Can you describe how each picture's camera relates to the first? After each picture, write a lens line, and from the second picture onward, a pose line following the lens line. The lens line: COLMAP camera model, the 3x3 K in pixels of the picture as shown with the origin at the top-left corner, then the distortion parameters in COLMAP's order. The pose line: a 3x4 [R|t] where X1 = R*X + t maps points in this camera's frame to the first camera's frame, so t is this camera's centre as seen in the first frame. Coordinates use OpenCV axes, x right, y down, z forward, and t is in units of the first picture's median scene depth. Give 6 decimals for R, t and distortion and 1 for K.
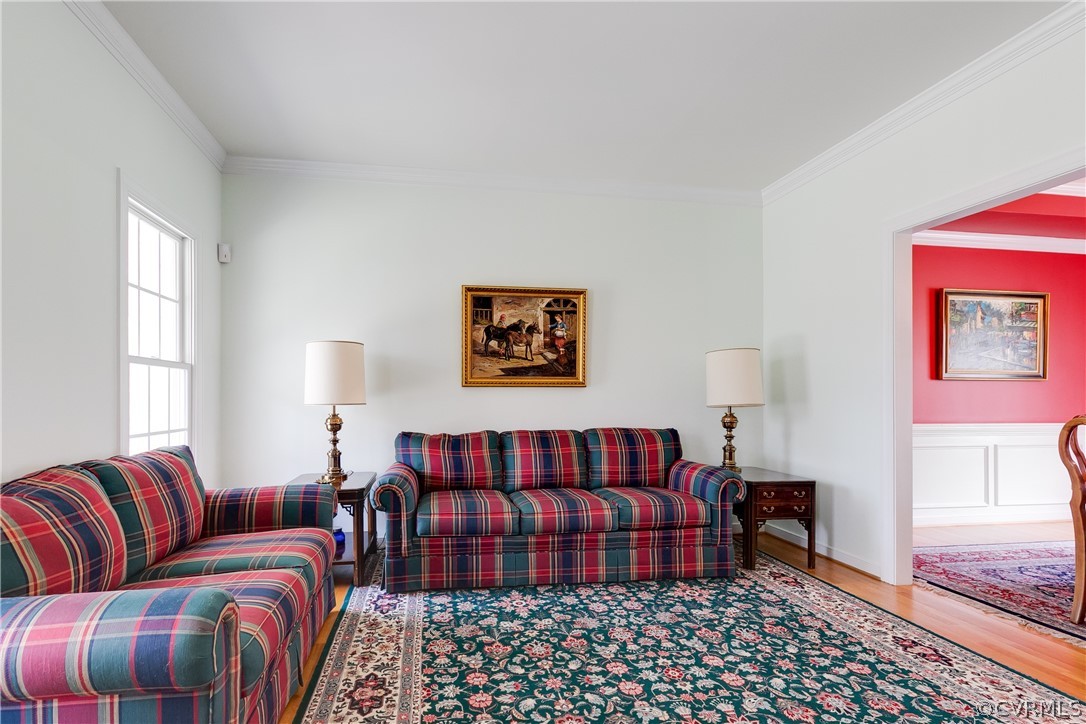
lens RADIAL K [[501.8, 0, 495.9], [0, 501.8, 388.4], [0, 0, 1]] dist [0.001370, 0.001000]
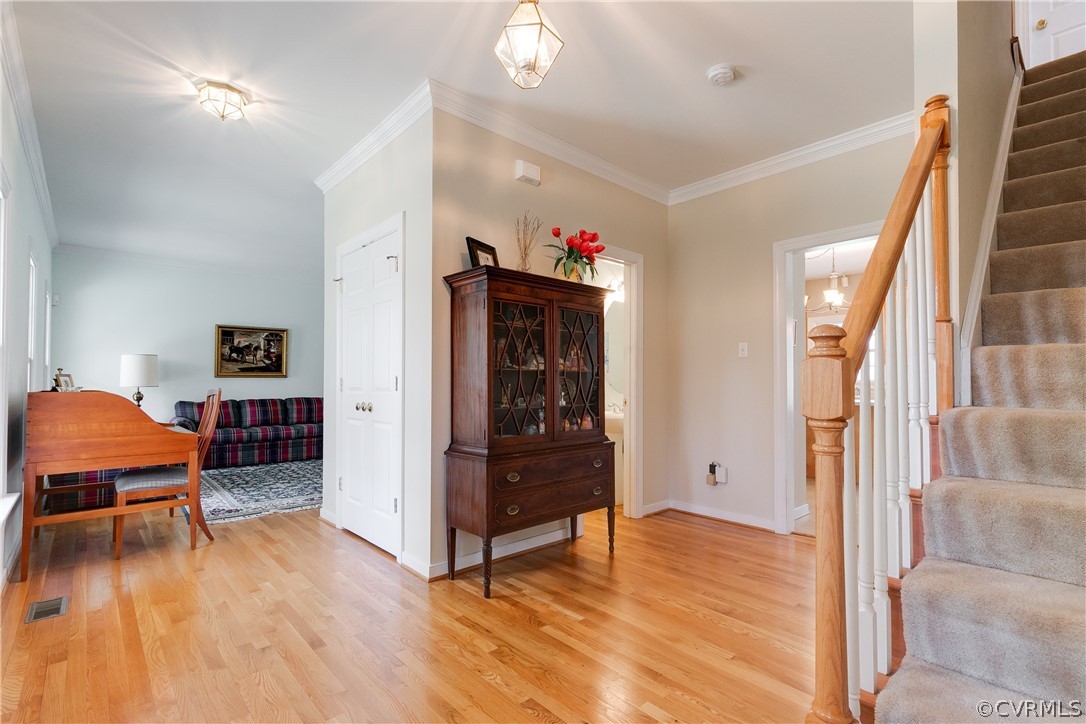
lens RADIAL K [[501.8, 0, 537.6], [0, 501.8, 372.3], [0, 0, 1]] dist [0.001370, 0.001000]
pose [[0.828726, 0.011046, 0.559545, -0.119345], [-0.012458, 0.999922, -0.001289, -0.035531], [-0.559516, -0.005903, 0.828799, -1.280598]]
